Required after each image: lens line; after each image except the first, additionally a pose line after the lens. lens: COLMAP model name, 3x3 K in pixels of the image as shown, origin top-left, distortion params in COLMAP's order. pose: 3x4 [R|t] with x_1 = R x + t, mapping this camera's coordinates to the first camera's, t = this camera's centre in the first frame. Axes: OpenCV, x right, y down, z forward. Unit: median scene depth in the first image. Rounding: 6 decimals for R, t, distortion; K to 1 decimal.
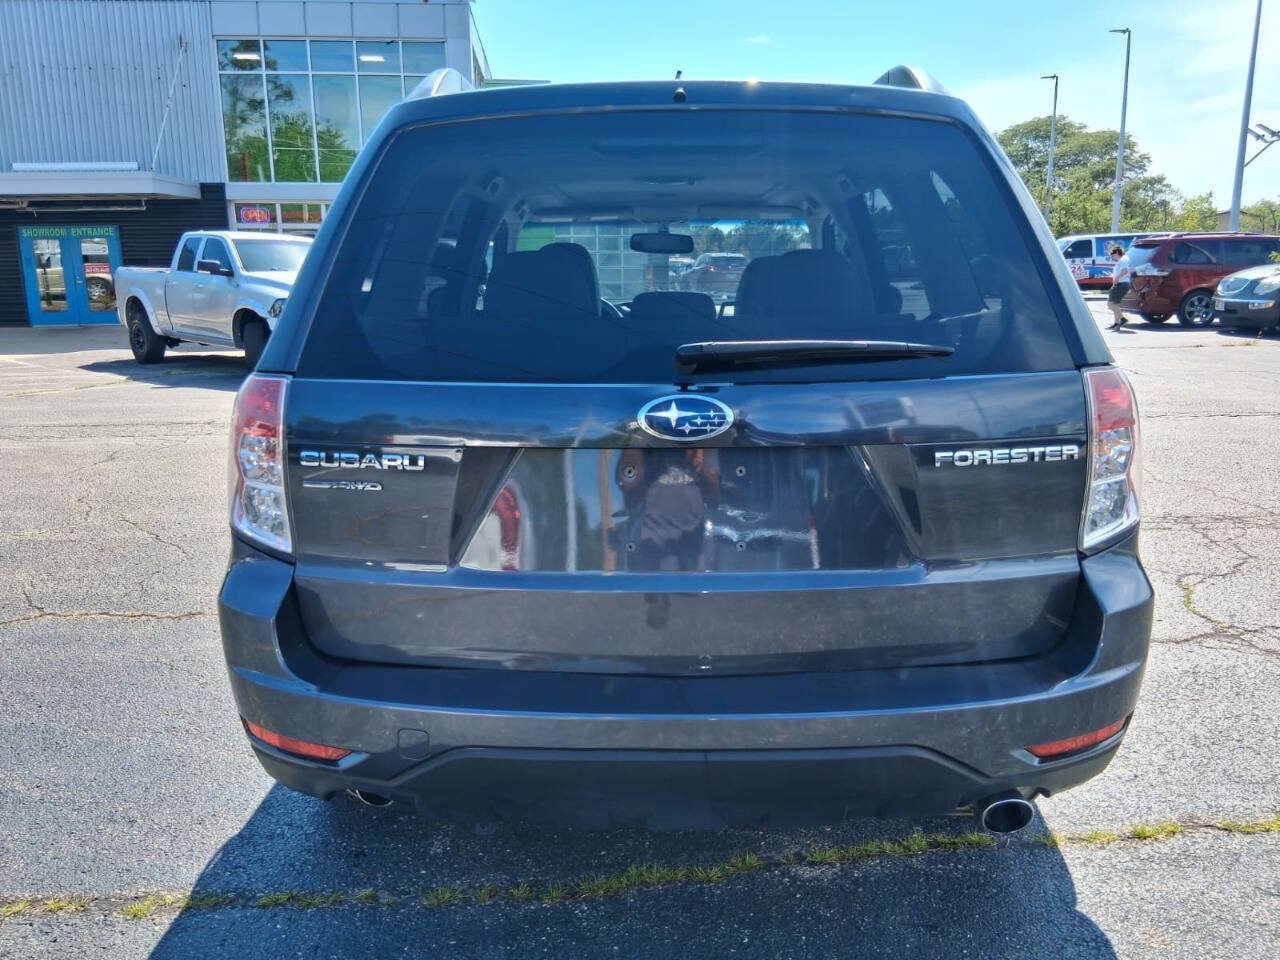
lens RADIAL K [[993.0, 0, 640.0], [0, 993.0, 480.0], [0, 0, 1]] dist [0.100451, -0.178169]
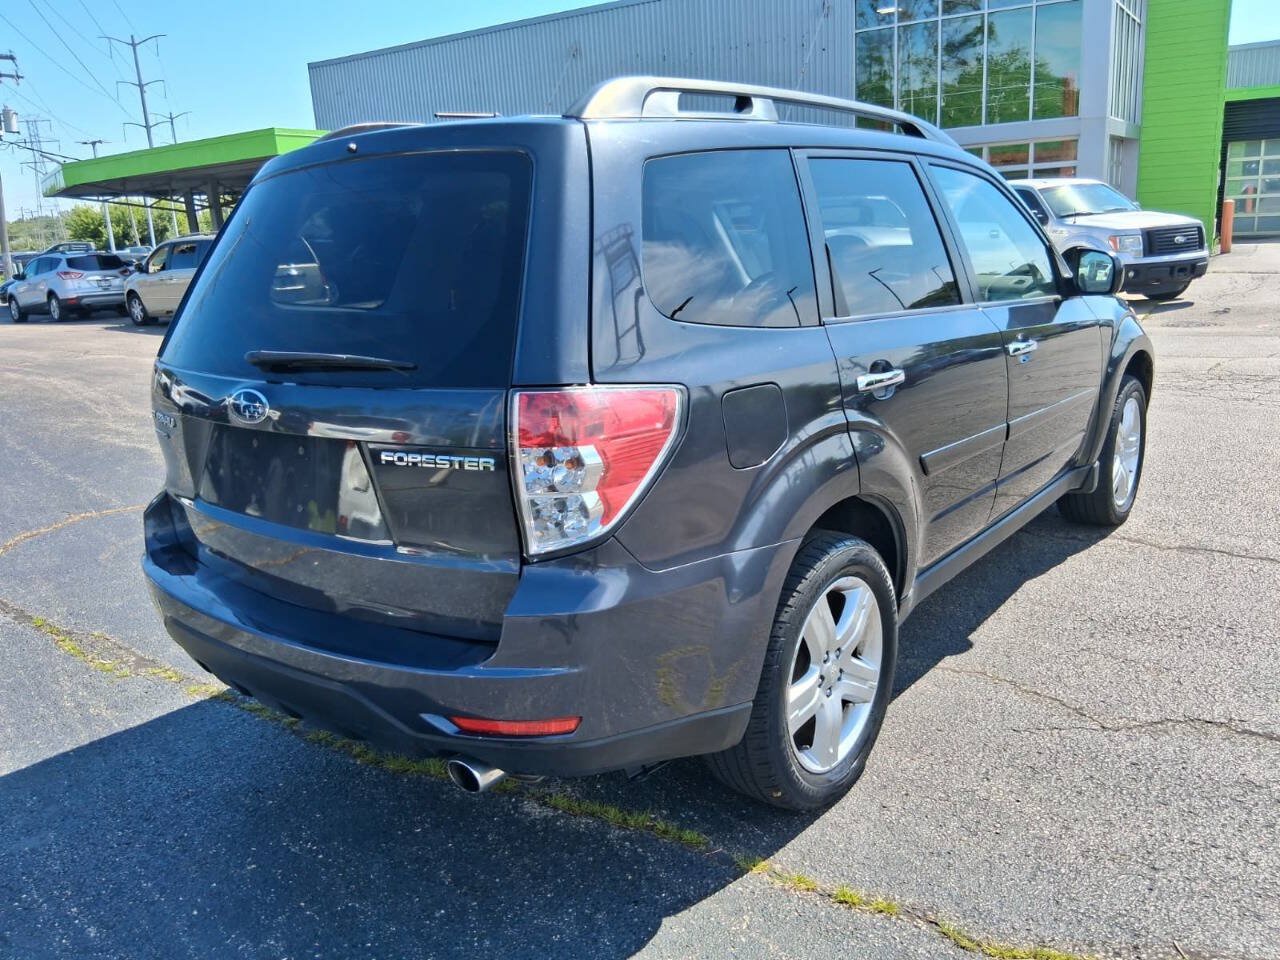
lens RADIAL K [[993.0, 0, 640.0], [0, 993.0, 480.0], [0, 0, 1]] dist [0.100451, -0.178169]
pose [[0.788193, 0.118105, -0.603989, 0.093595], [-0.083837, 0.992870, 0.084741, -0.008944], [0.609691, -0.016156, 0.792474, 0.018213]]
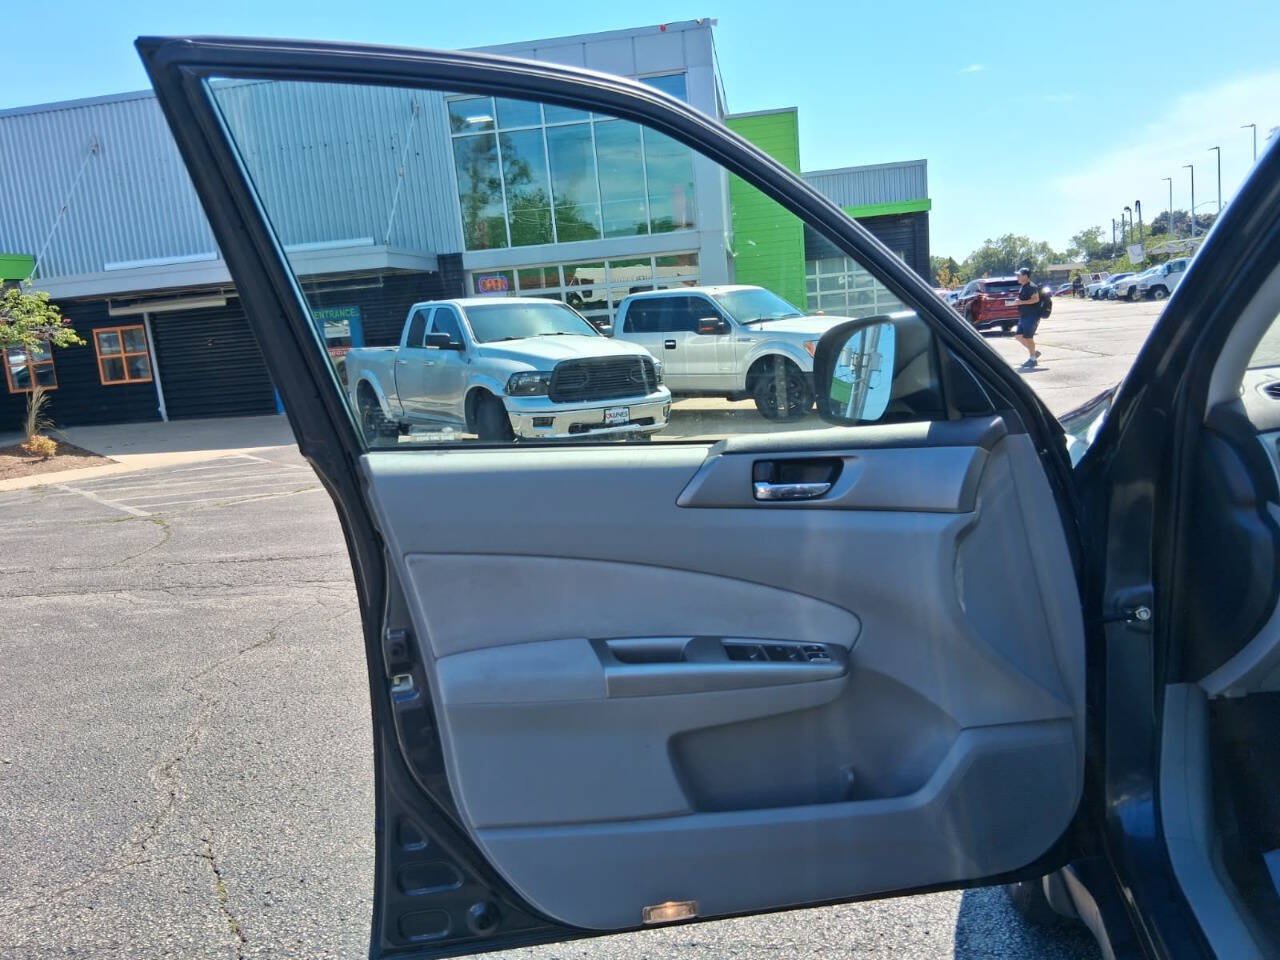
lens RADIAL K [[981.0, 0, 643.7], [0, 981.0, 478.9], [0, 0, 1]] dist [0.151392, -0.264328]
pose [[0.973864, -0.043042, -0.223015, -0.047140], [0.031920, 0.998071, -0.053239, -0.027657], [0.224876, 0.044729, 0.973360, 0.141666]]
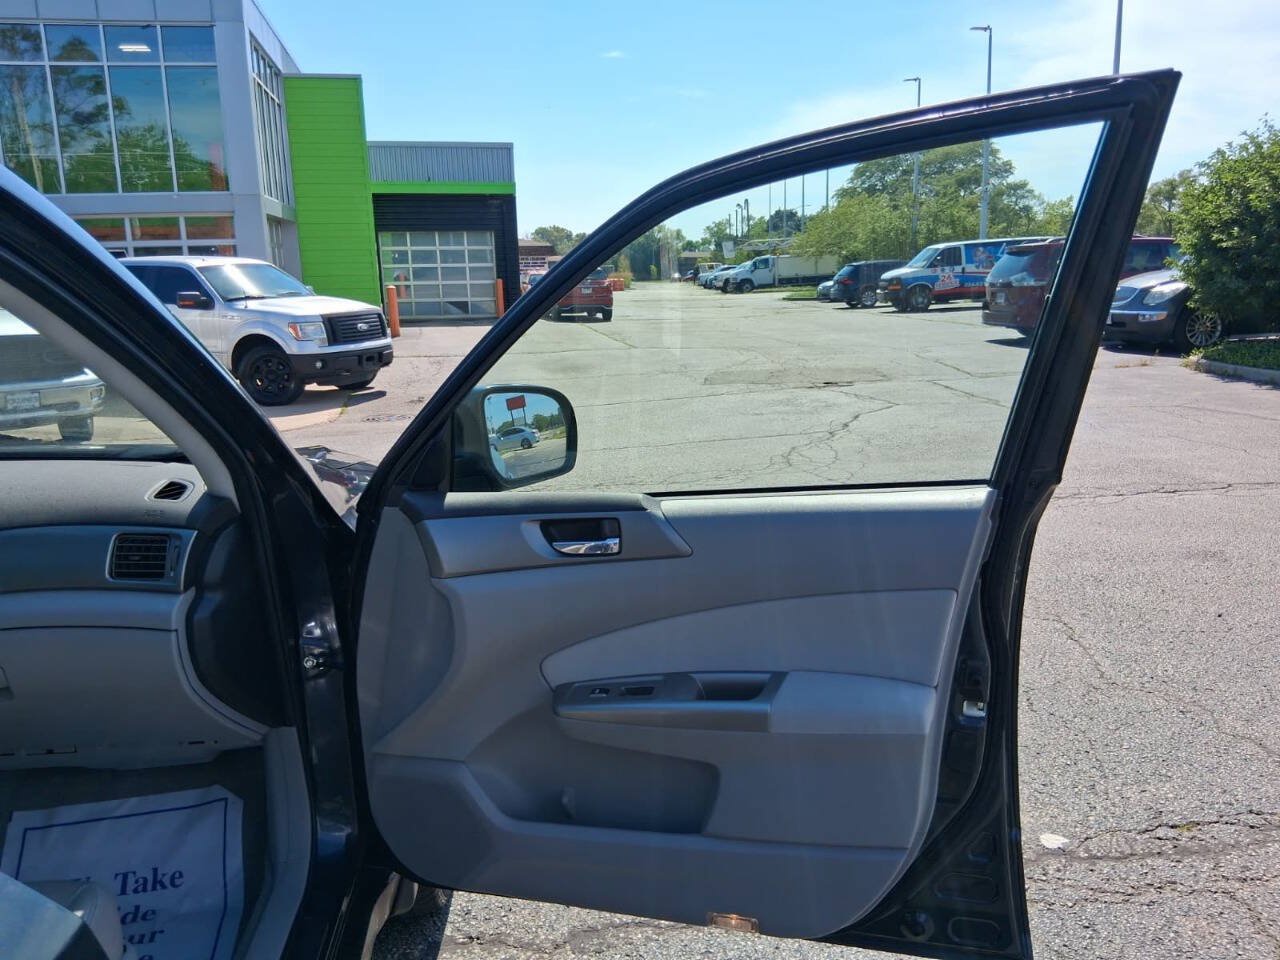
lens RADIAL K [[981.0, 0, 643.7], [0, 981.0, 478.9], [0, 0, 1]] dist [0.151392, -0.264328]
pose [[0.993474, -0.040604, 0.106584, 0.057943], [0.041723, 0.999095, -0.008286, -0.033757], [-0.106151, 0.012679, 0.994269, 0.134887]]
